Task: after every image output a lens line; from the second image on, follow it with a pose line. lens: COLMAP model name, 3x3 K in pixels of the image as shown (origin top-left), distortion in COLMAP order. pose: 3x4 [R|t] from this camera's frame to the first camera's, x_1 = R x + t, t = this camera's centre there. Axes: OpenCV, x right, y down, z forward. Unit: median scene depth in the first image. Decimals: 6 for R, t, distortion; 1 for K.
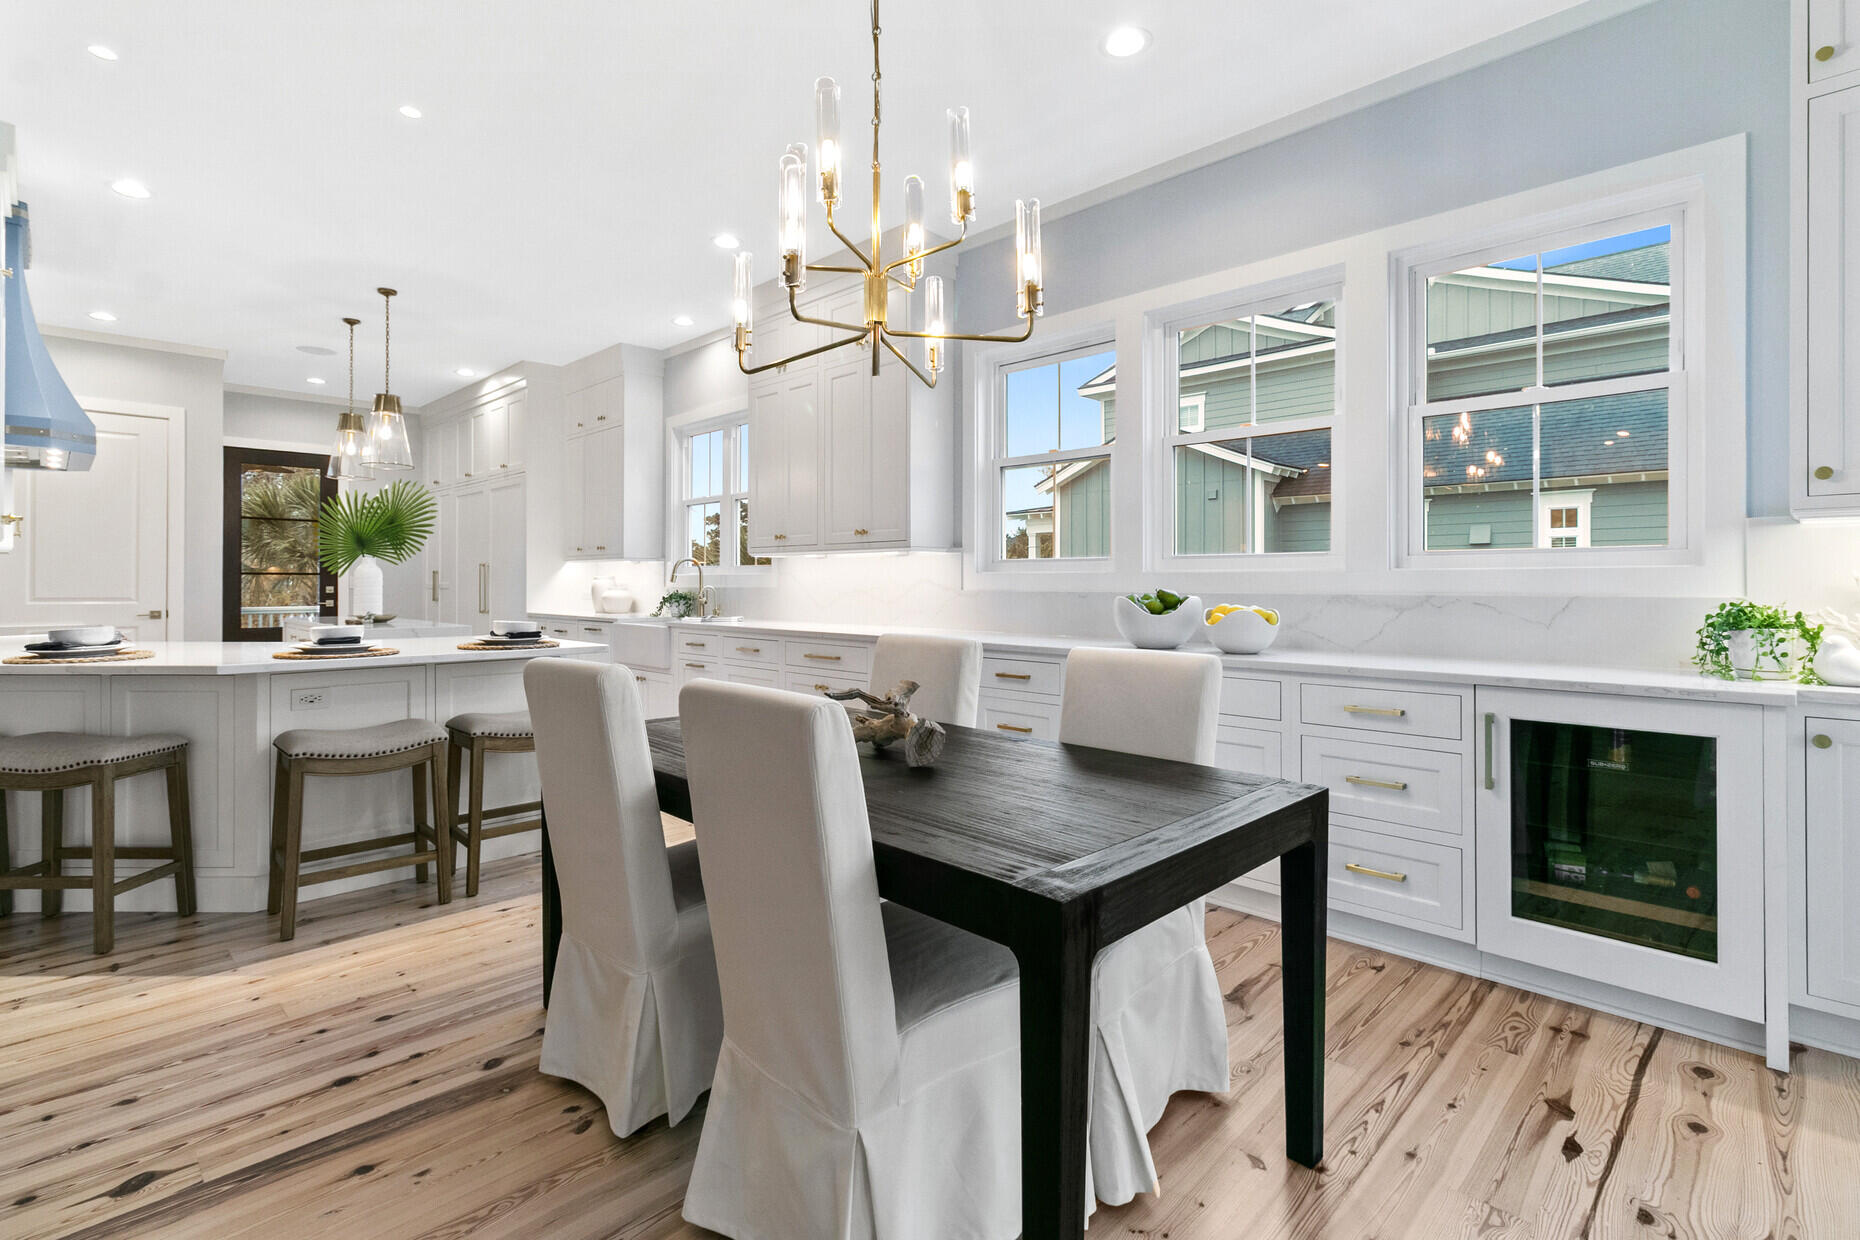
lens RADIAL K [[862.7, 0, 923.6], [0, 862.7, 584.1], [0, 0, 1]] dist [0.004094, 0.000854]
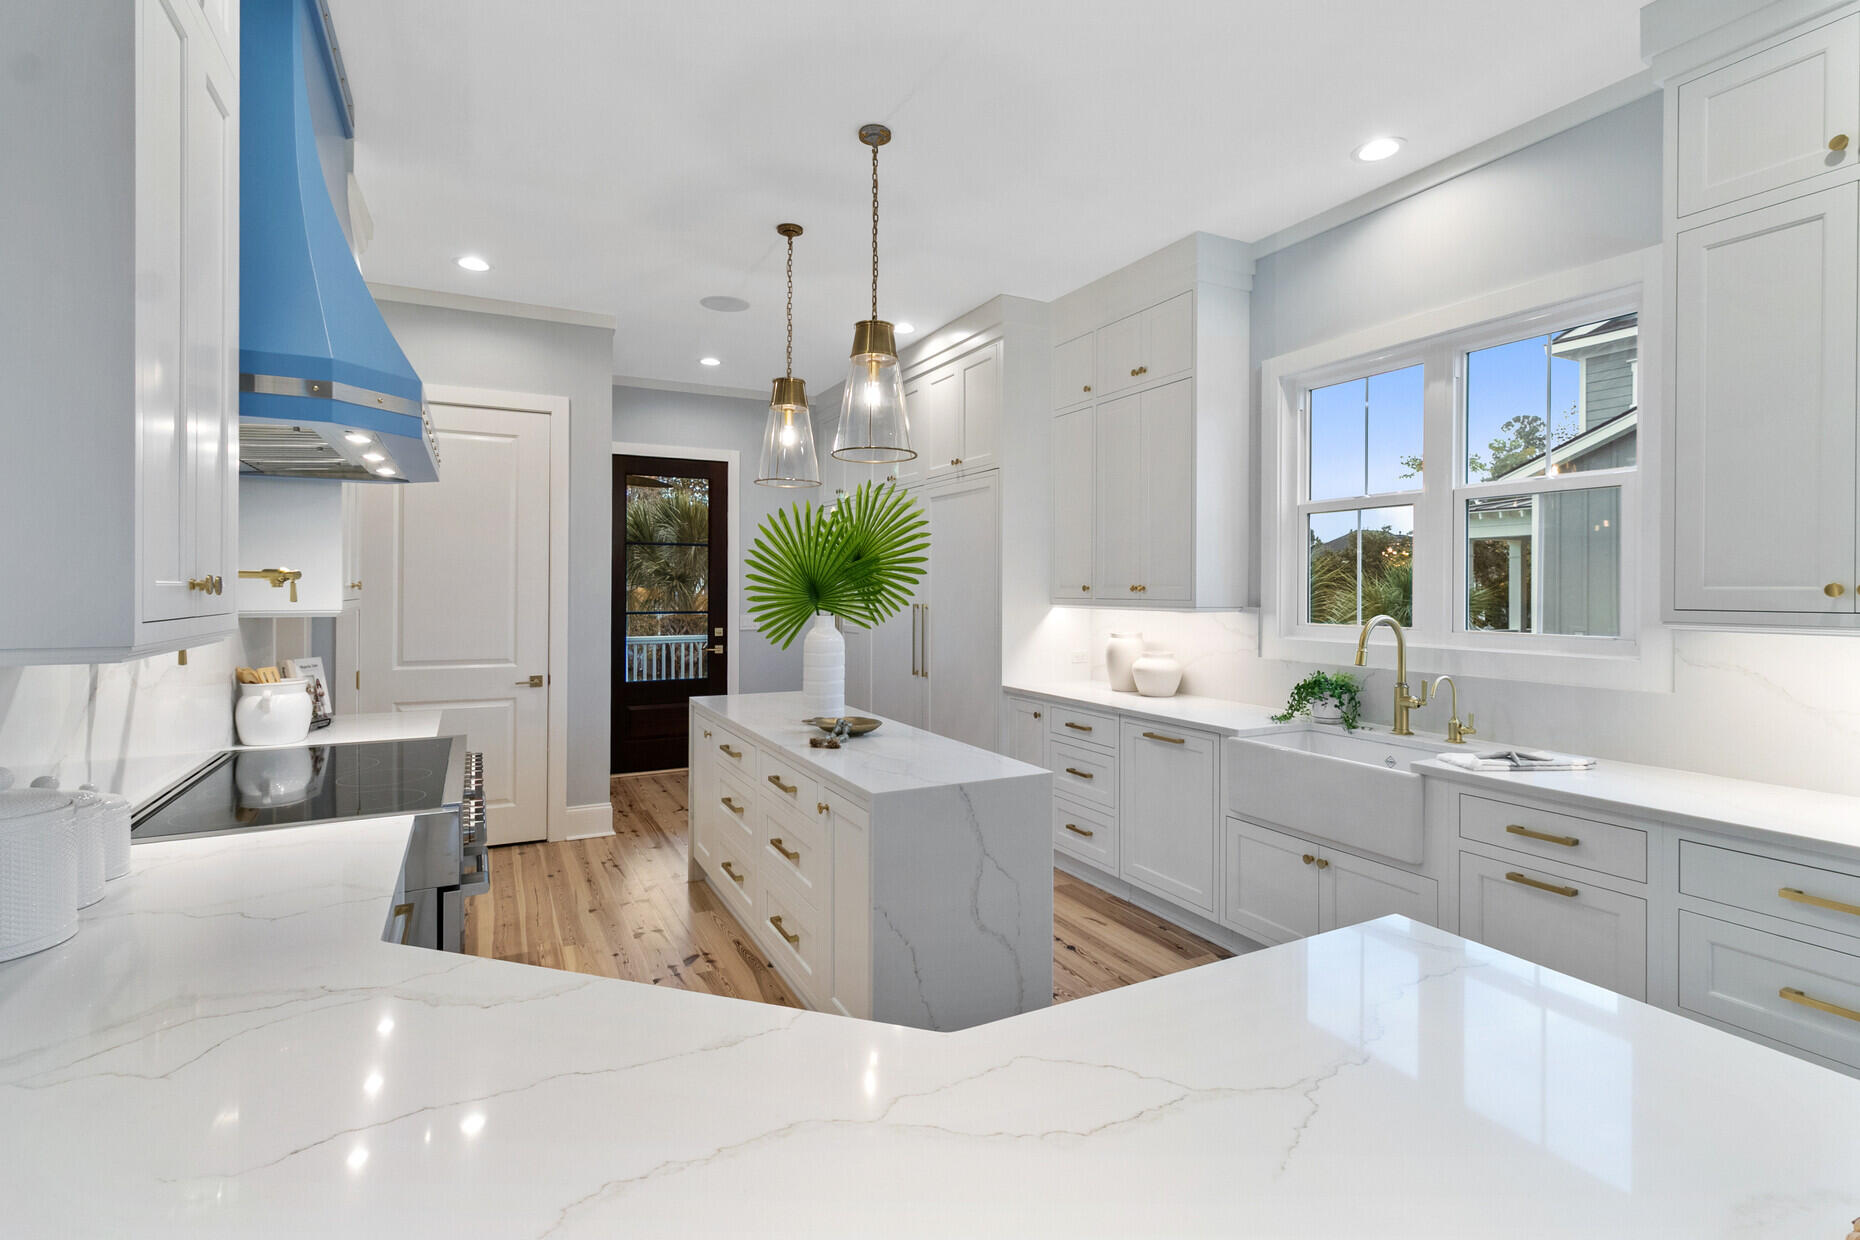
lens RADIAL K [[862.7, 0, 932.0], [0, 862.7, 591.2], [0, 0, 1]] dist [0.004094, 0.000854]
pose [[0.953134, 0.002103, -0.302542, -0.378236], [-0.001759, 0.999997, 0.001412, -0.046434], [0.302544, -0.000814, 0.953135, 0.442438]]
